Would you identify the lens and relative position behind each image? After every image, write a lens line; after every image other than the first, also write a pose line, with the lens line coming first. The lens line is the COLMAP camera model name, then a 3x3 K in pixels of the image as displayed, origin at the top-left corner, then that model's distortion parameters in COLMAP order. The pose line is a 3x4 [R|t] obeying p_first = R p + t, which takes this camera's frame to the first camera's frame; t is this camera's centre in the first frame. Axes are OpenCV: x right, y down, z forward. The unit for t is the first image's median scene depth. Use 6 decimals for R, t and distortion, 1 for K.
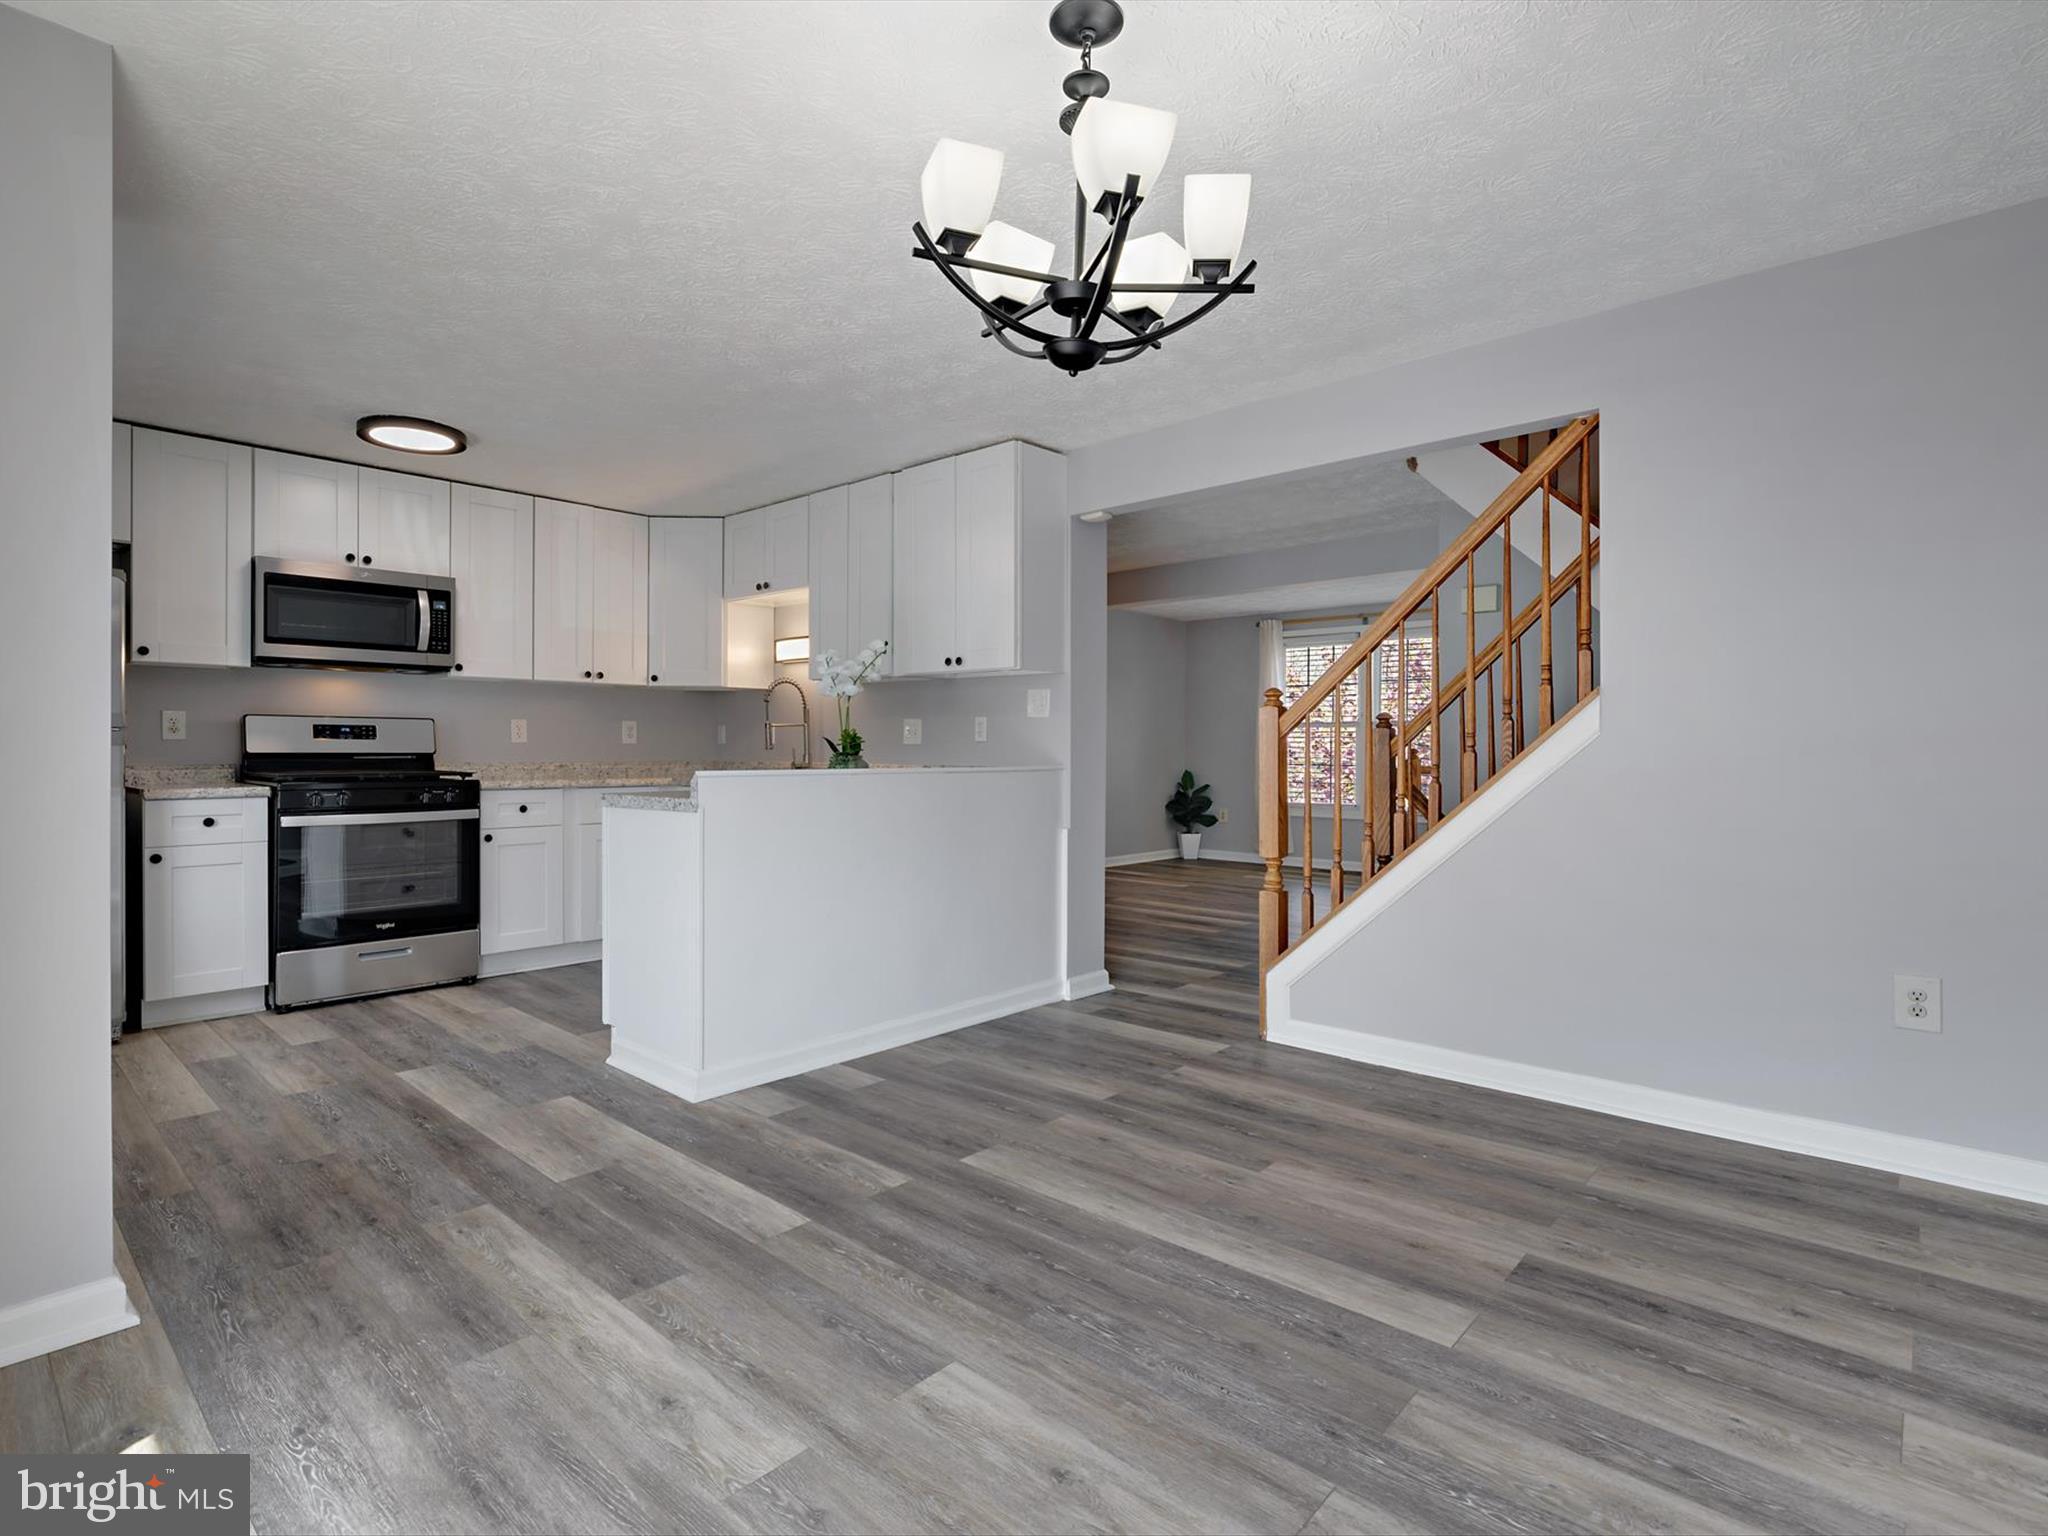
lens RADIAL K [[1018.6, 0, 1014.7], [0, 1018.6, 757.6], [0, 0, 1]] dist [-0.008144, 0.001423]
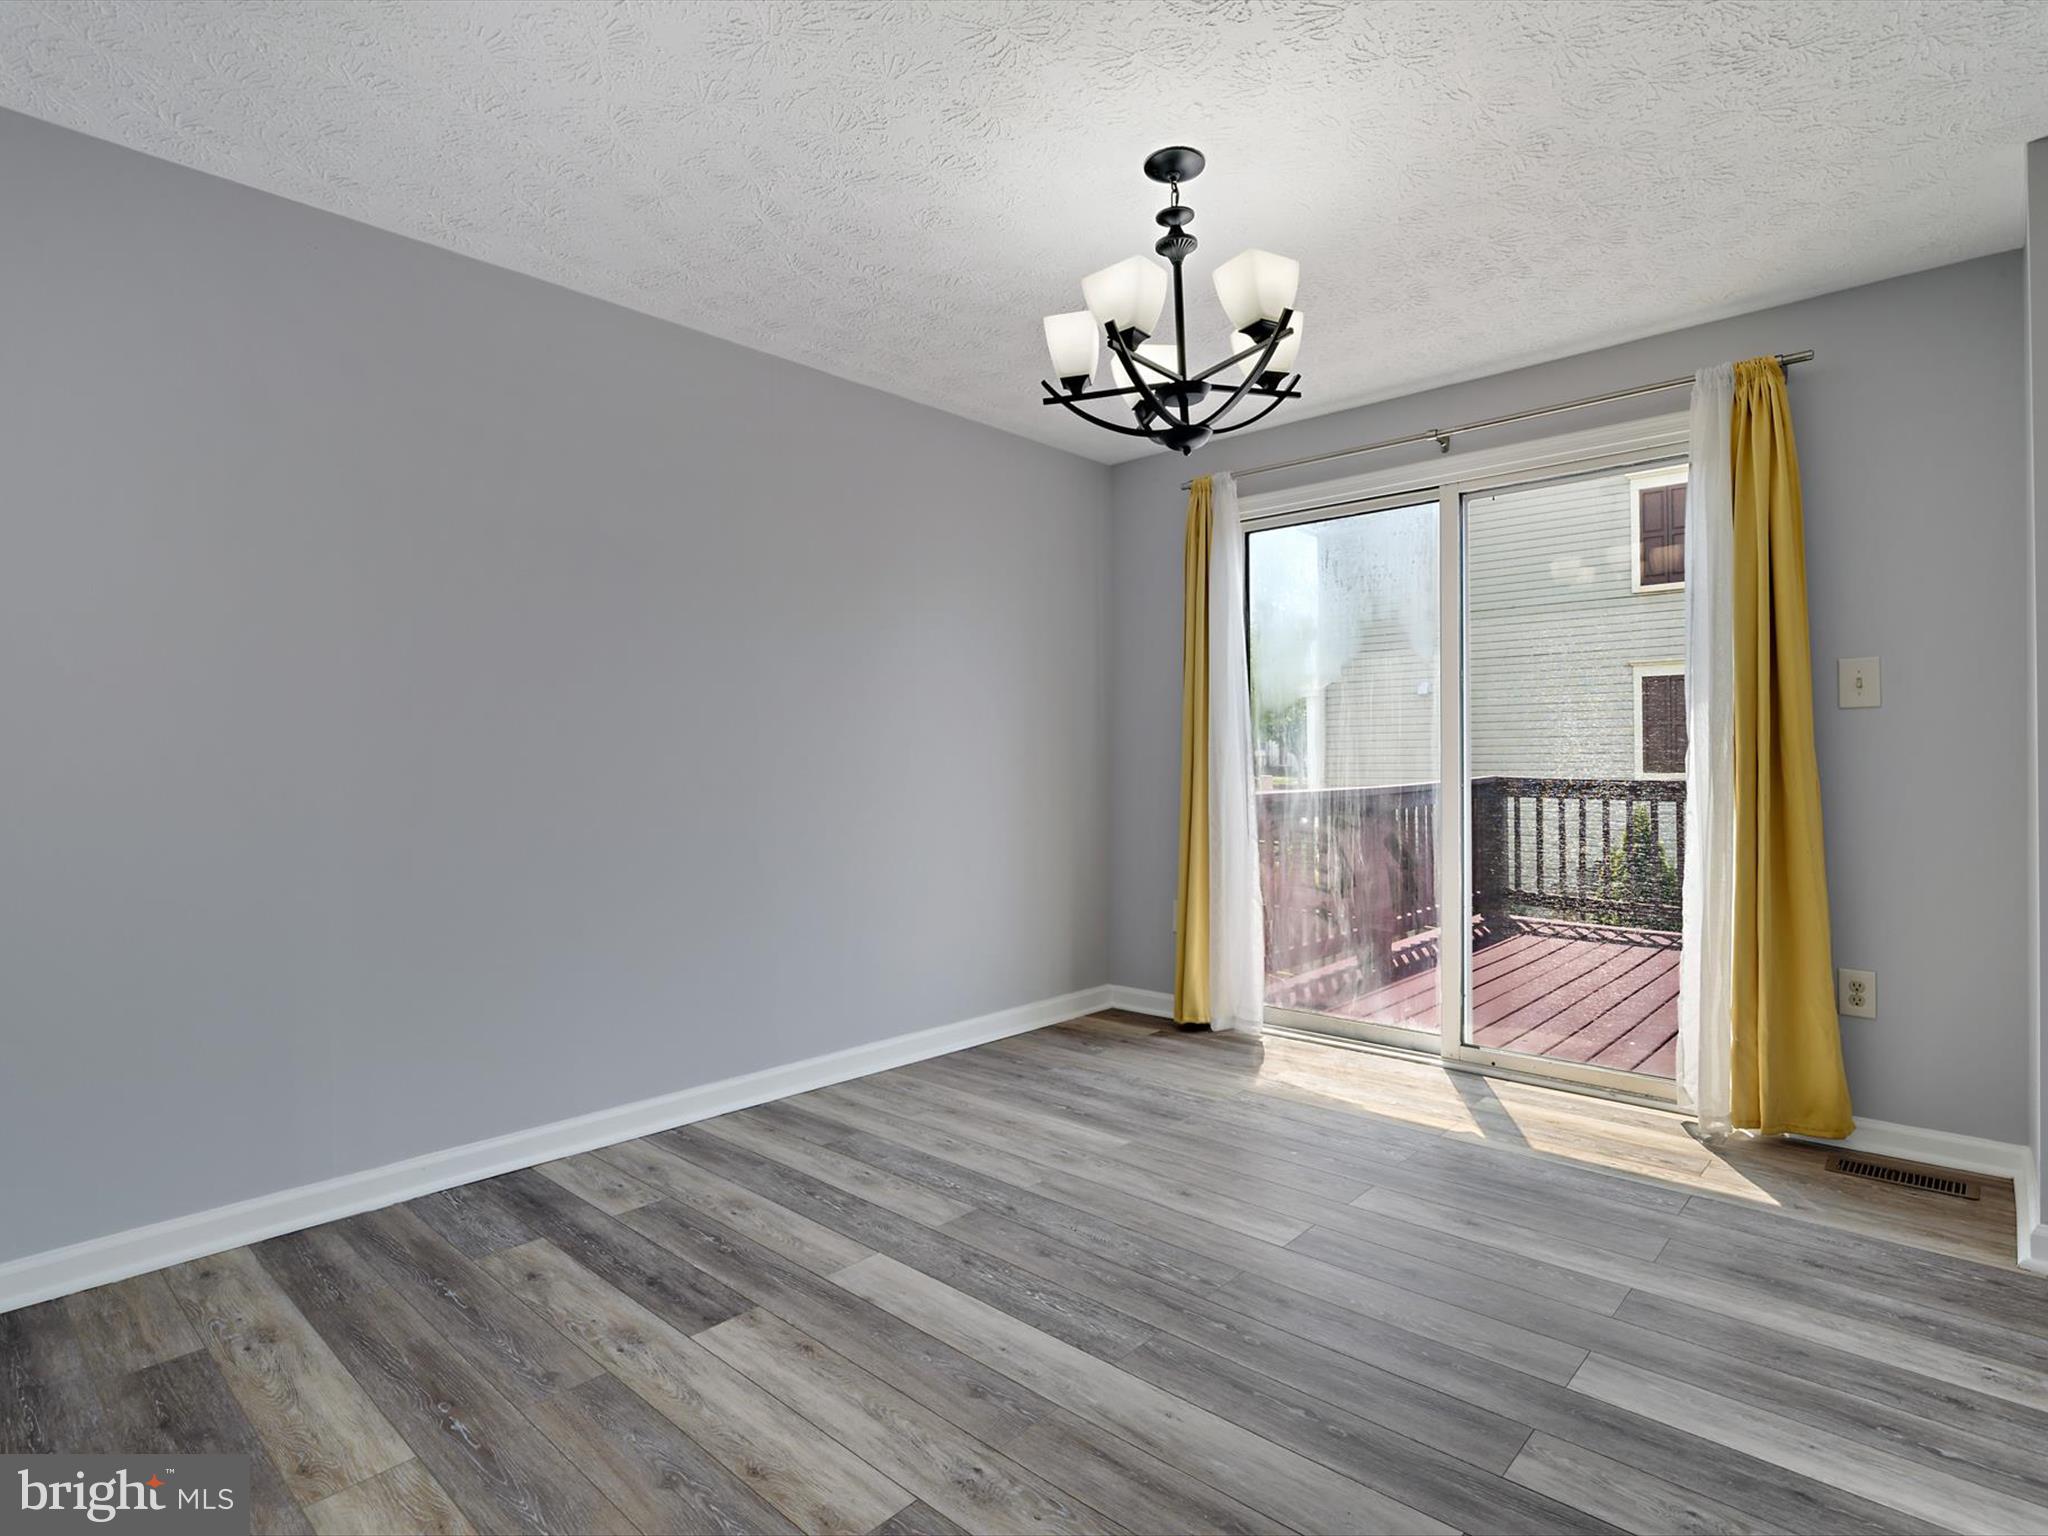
lens RADIAL K [[1018.6, 0, 1014.7], [0, 1018.6, 757.6], [0, 0, 1]] dist [-0.008144, 0.001423]
pose [[-0.999911, 0.002698, 0.013042, 0.107355], [0.002765, 0.999983, 0.005126, -0.008178], [-0.013028, 0.005162, -0.999902, 0.954302]]
